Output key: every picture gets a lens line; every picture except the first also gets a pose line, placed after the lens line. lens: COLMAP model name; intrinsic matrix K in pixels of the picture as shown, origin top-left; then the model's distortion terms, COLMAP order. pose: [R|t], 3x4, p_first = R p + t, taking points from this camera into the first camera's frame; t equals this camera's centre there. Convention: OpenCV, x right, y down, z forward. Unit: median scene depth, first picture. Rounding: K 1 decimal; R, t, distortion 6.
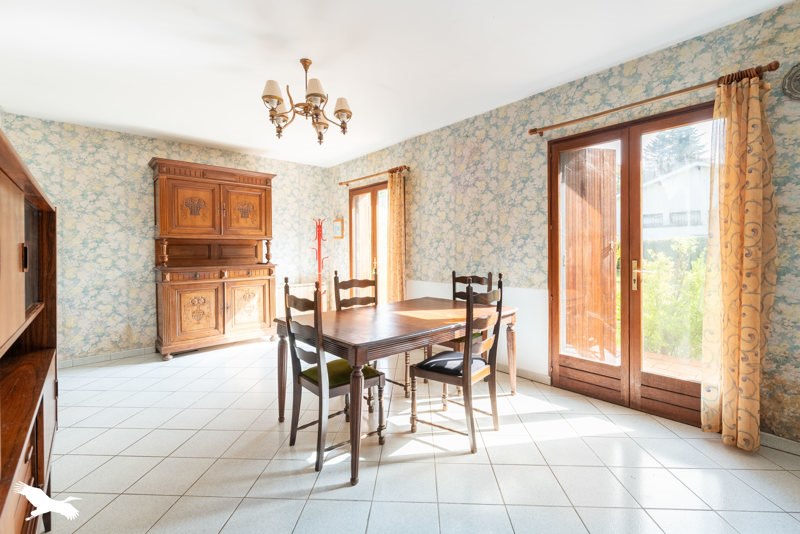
lens RADIAL K [[359.0, 0, 400.1], [0, 359.0, 255.2], [0, 0, 1]] dist [0.016966, 0.000125]
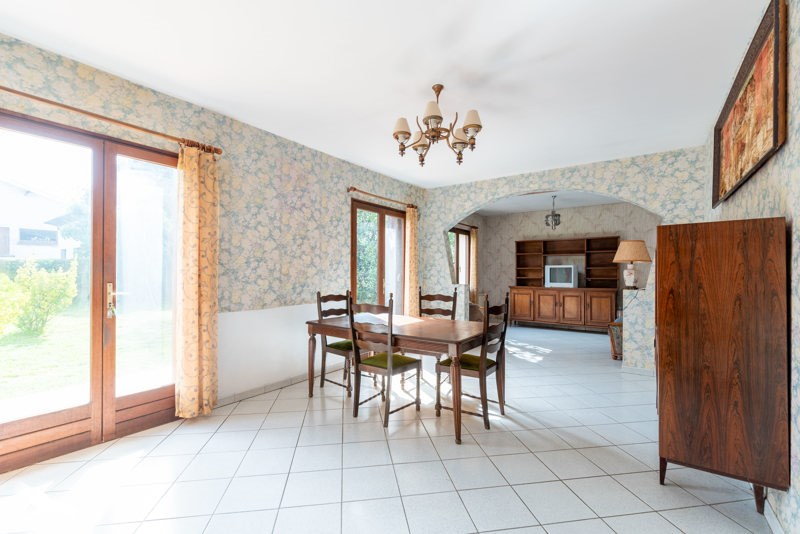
lens RADIAL K [[343.6, 0, 399.7], [0, 343.6, 272.4], [0, 0, 1]] dist [0.003078, 0.000625]
pose [[-0.206503, 0.010675, 0.978388, -0.449078], [0.005627, 0.999937, -0.009722, -0.000816], [-0.978430, 0.003498, -0.206550, 0.502753]]
